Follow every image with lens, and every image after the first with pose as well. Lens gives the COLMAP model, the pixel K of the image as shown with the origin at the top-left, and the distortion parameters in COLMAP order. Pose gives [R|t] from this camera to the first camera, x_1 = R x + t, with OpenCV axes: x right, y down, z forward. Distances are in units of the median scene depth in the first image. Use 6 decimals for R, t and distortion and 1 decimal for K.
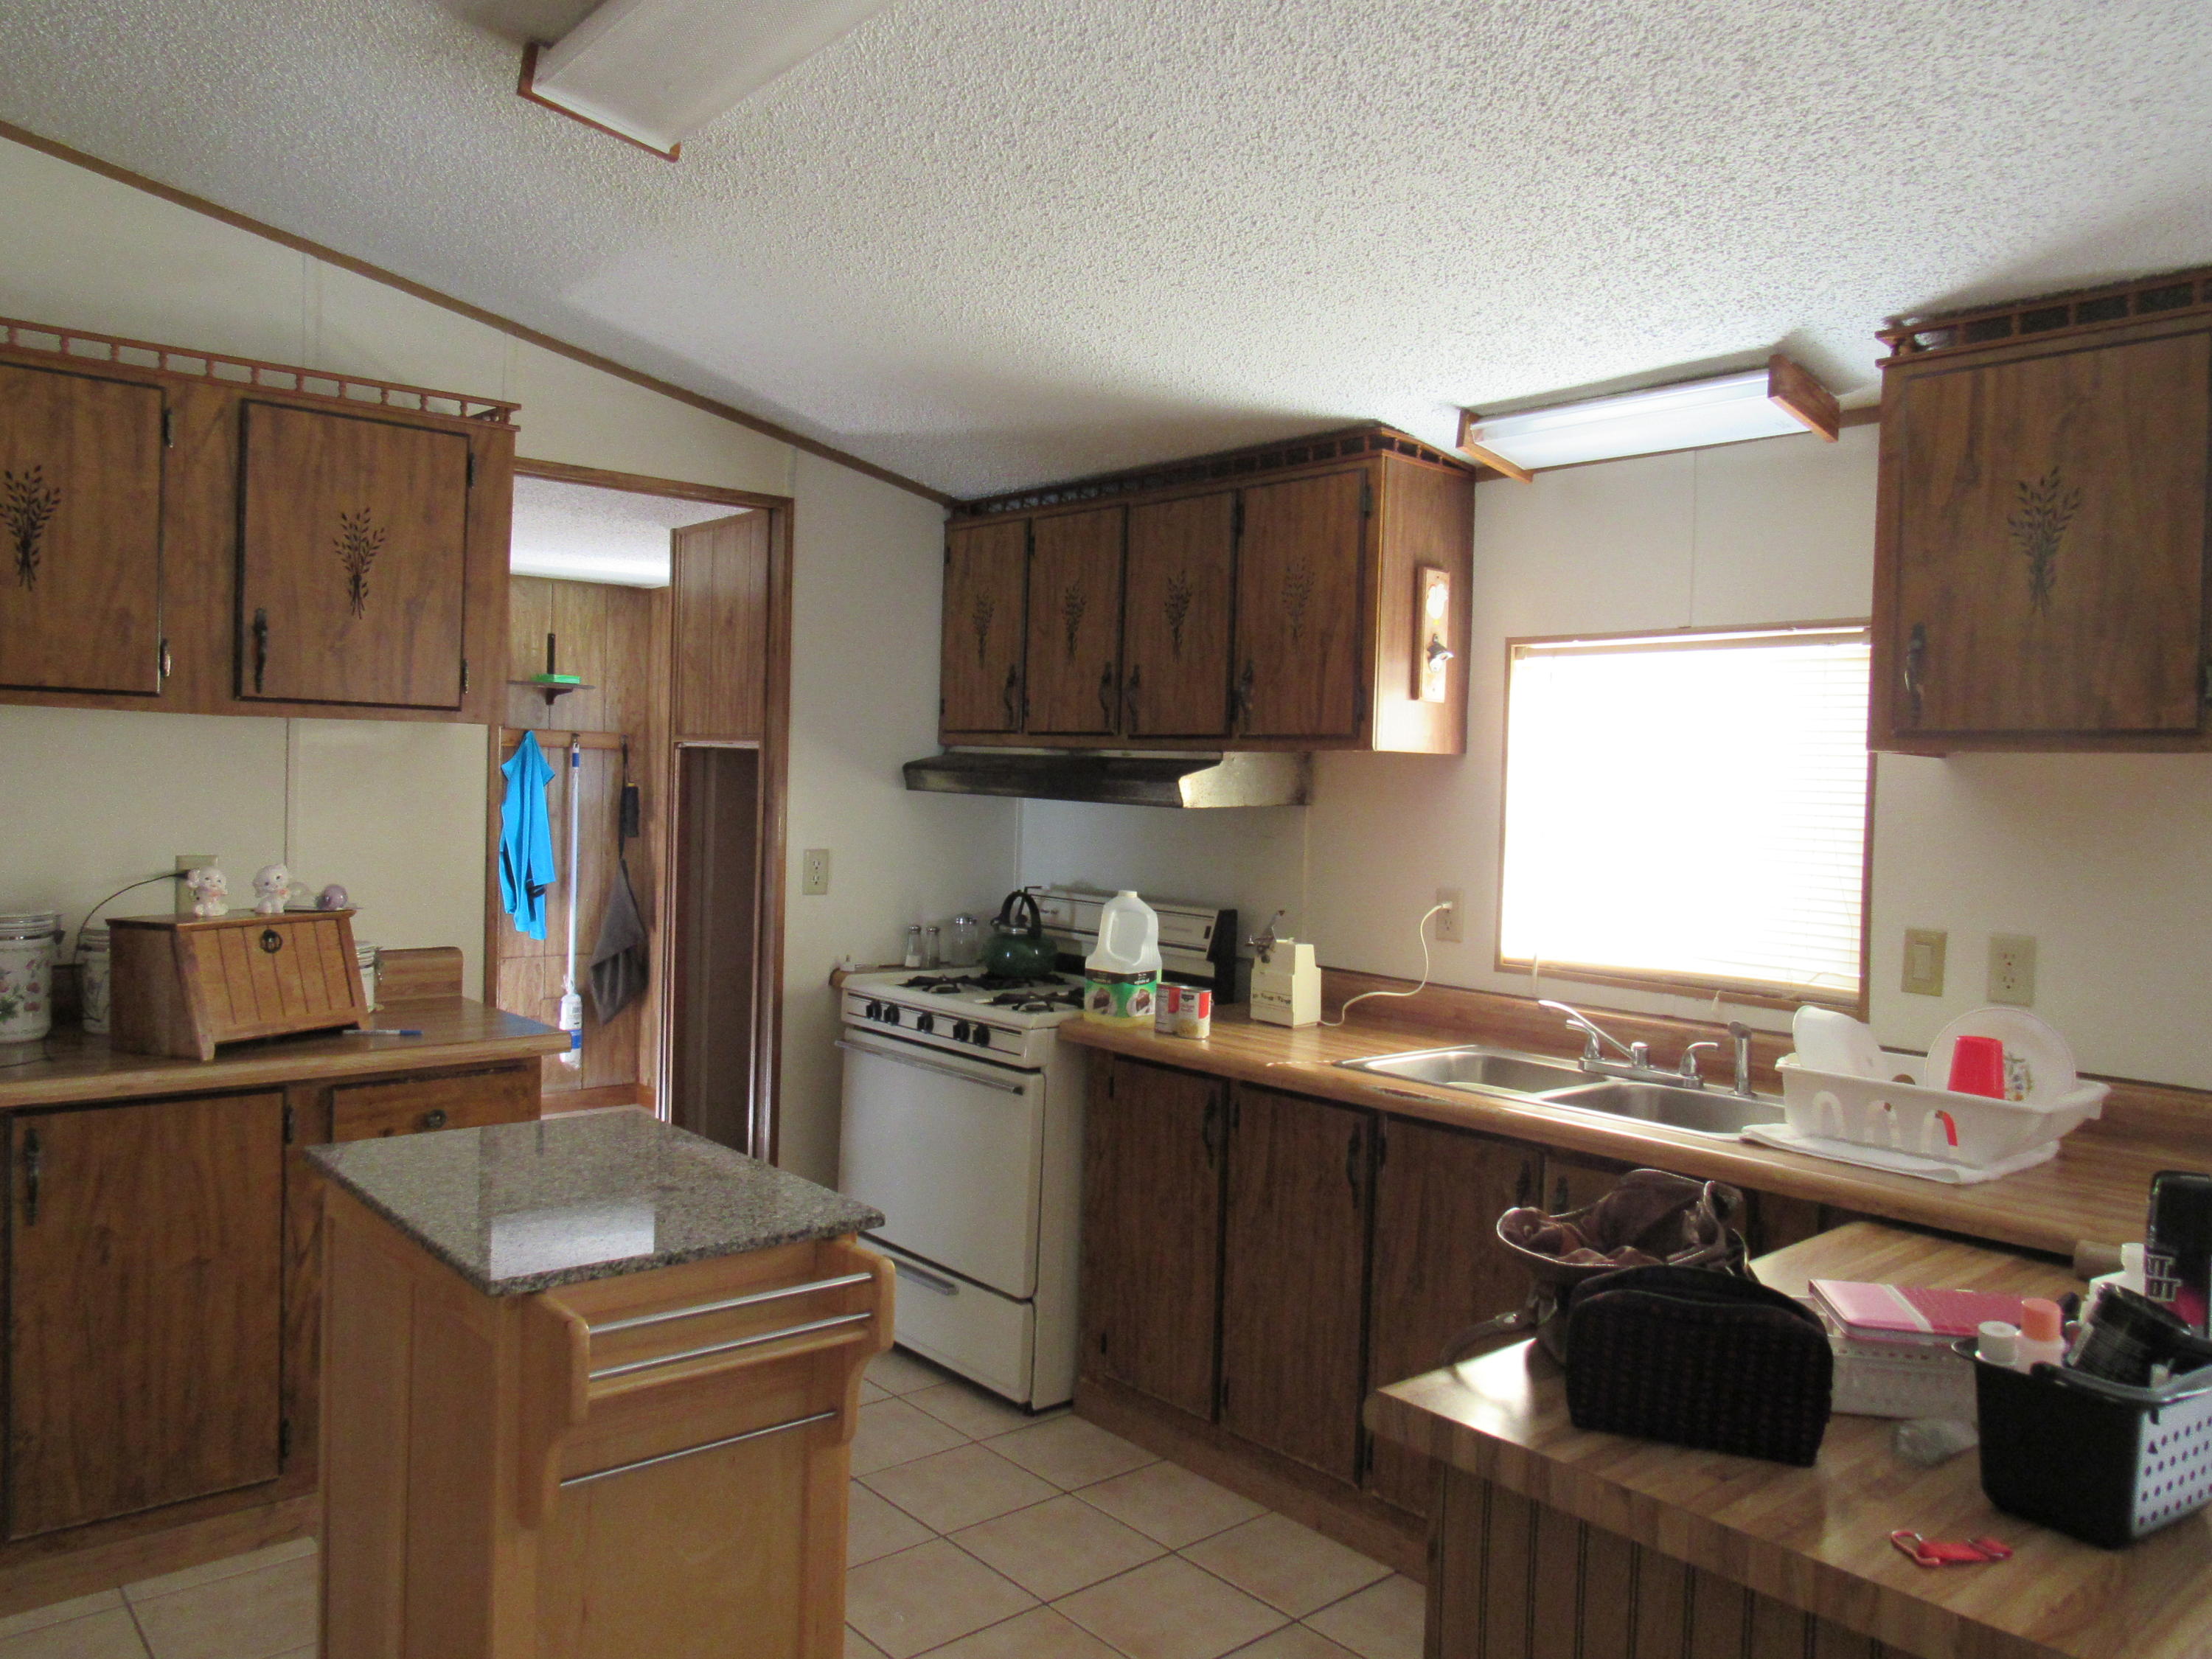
lens RADIAL K [[1616.9, 0, 1106.7], [0, 1616.9, 827.5], [0, 0, 1]] dist [-0.003532, 0.009993]
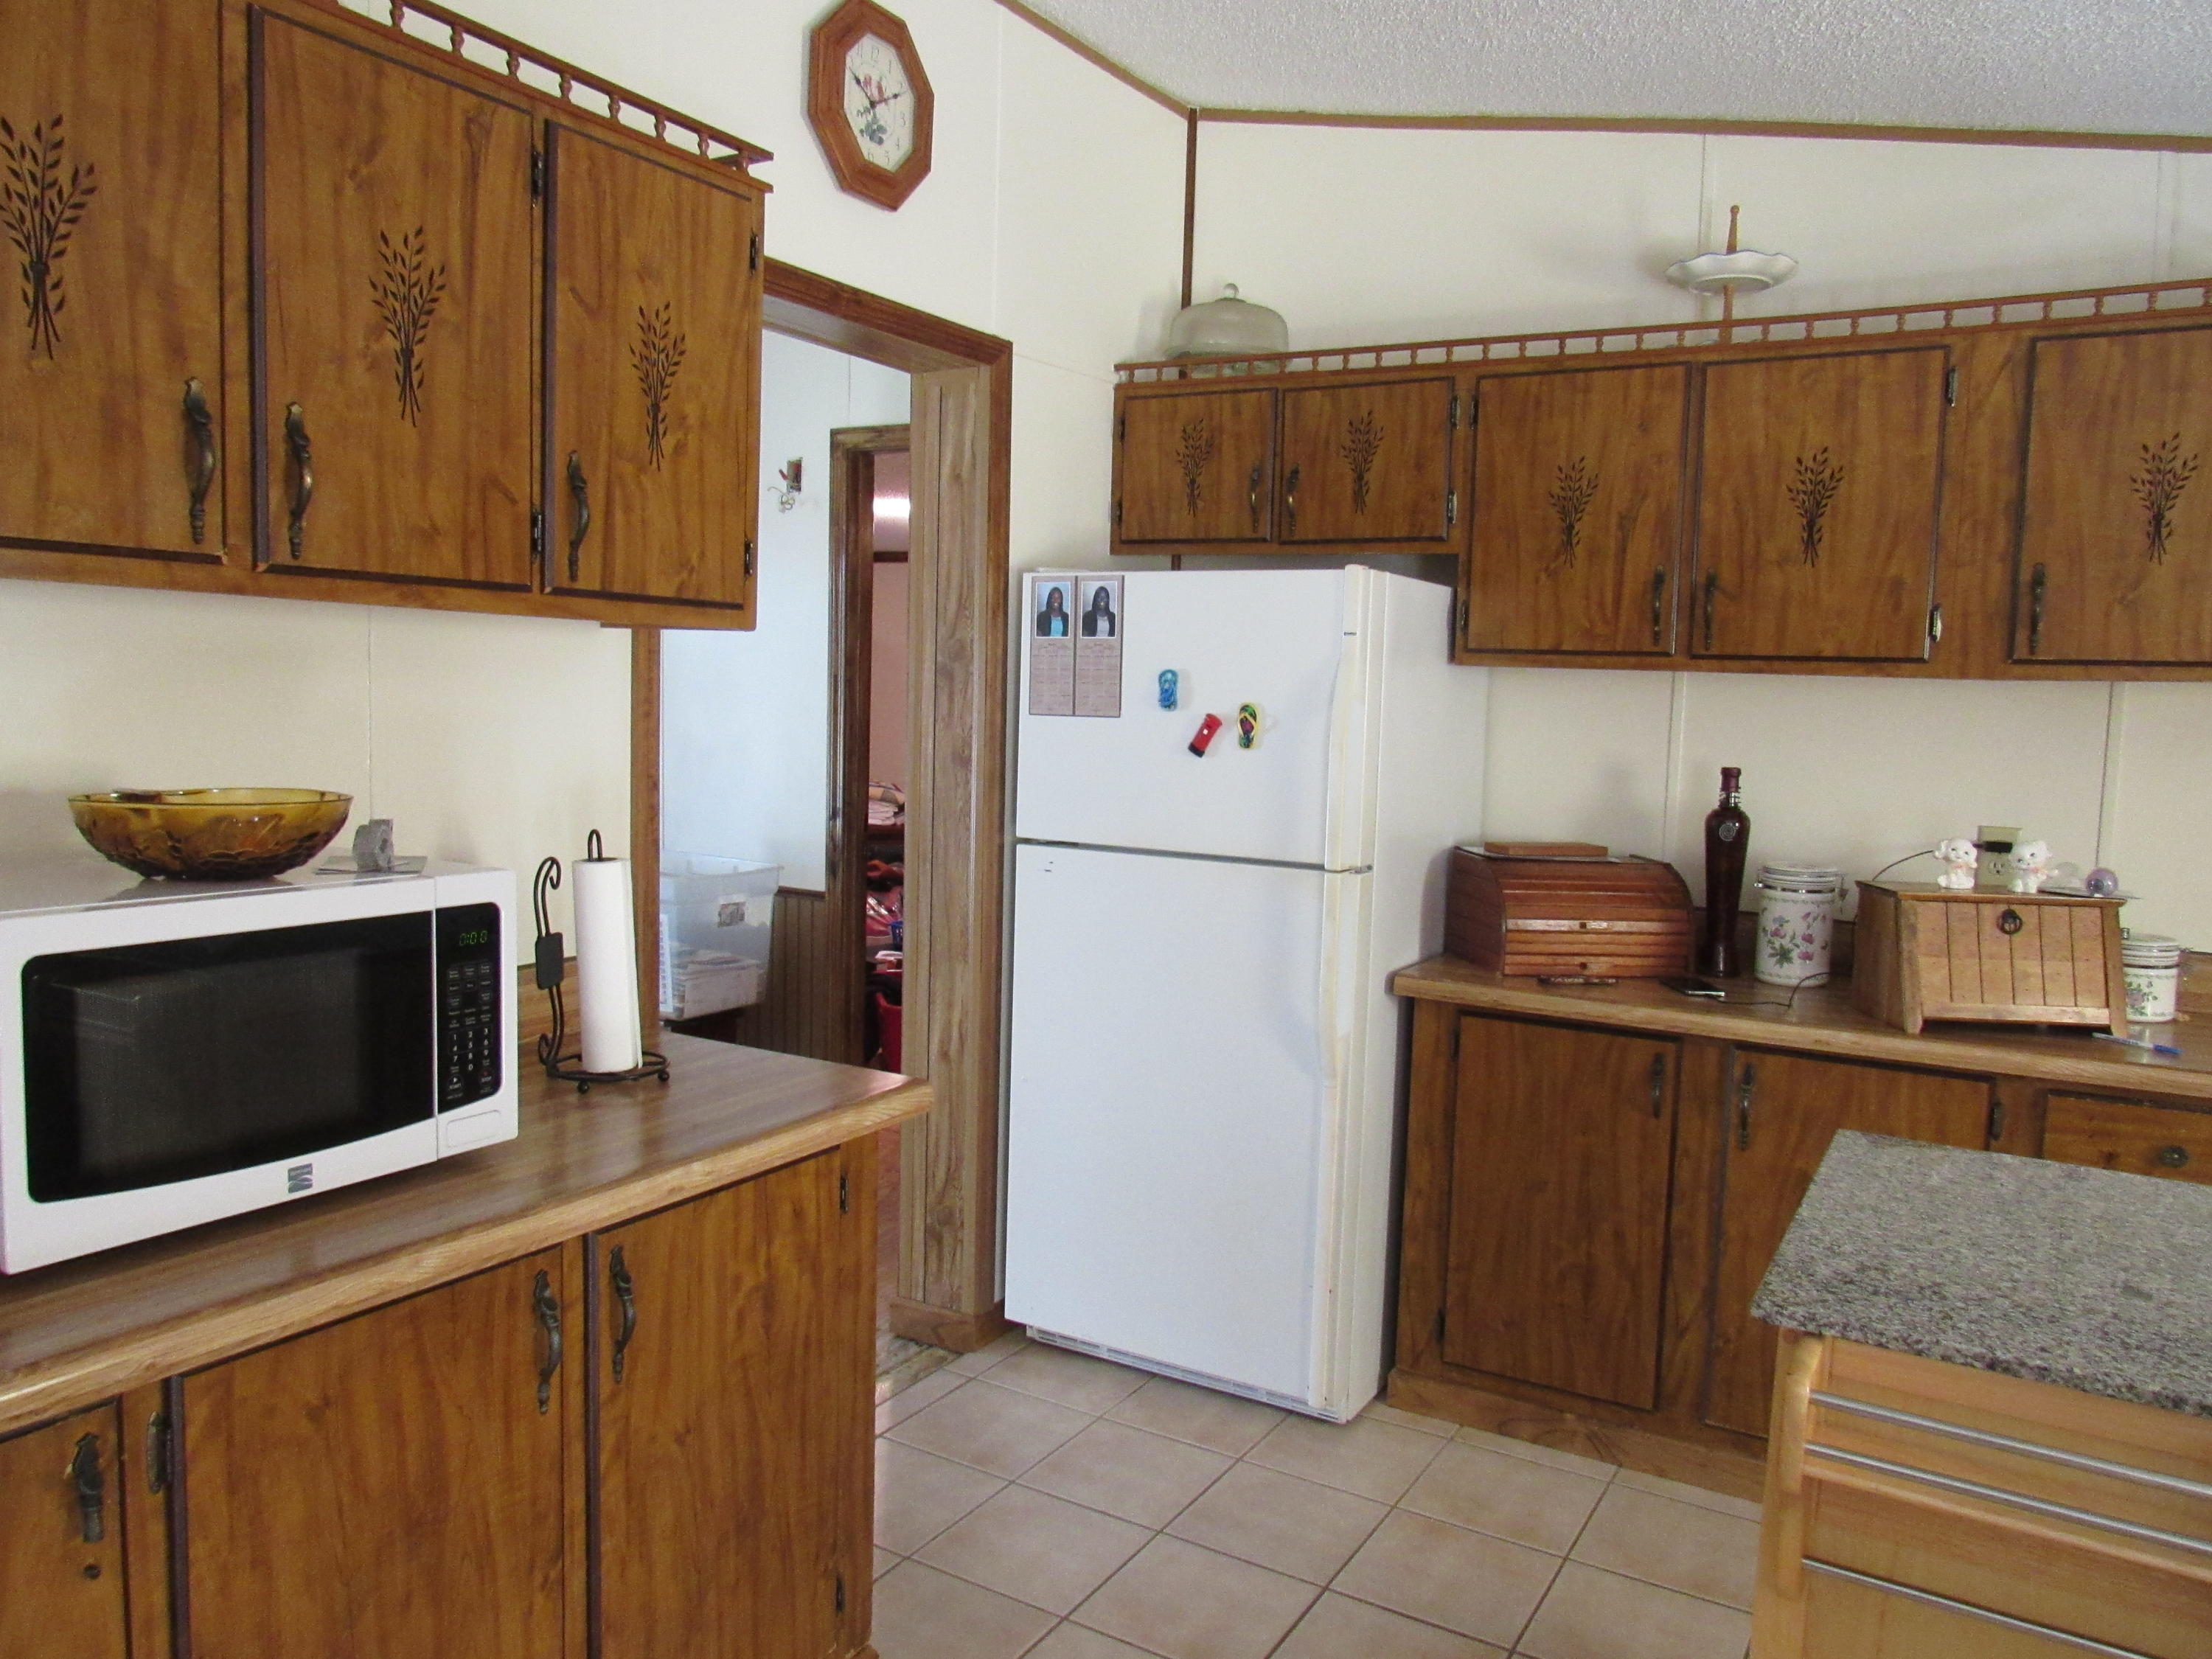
lens RADIAL K [[1616.9, 0, 1107.4], [0, 1616.9, 828.6], [0, 0, 1]] dist [-0.003532, 0.009993]
pose [[0.334431, 0.063385, -0.940286, 0.183214], [-0.047069, 0.997614, 0.050508, -0.005860], [0.941244, 0.027367, 0.336617, 0.196895]]
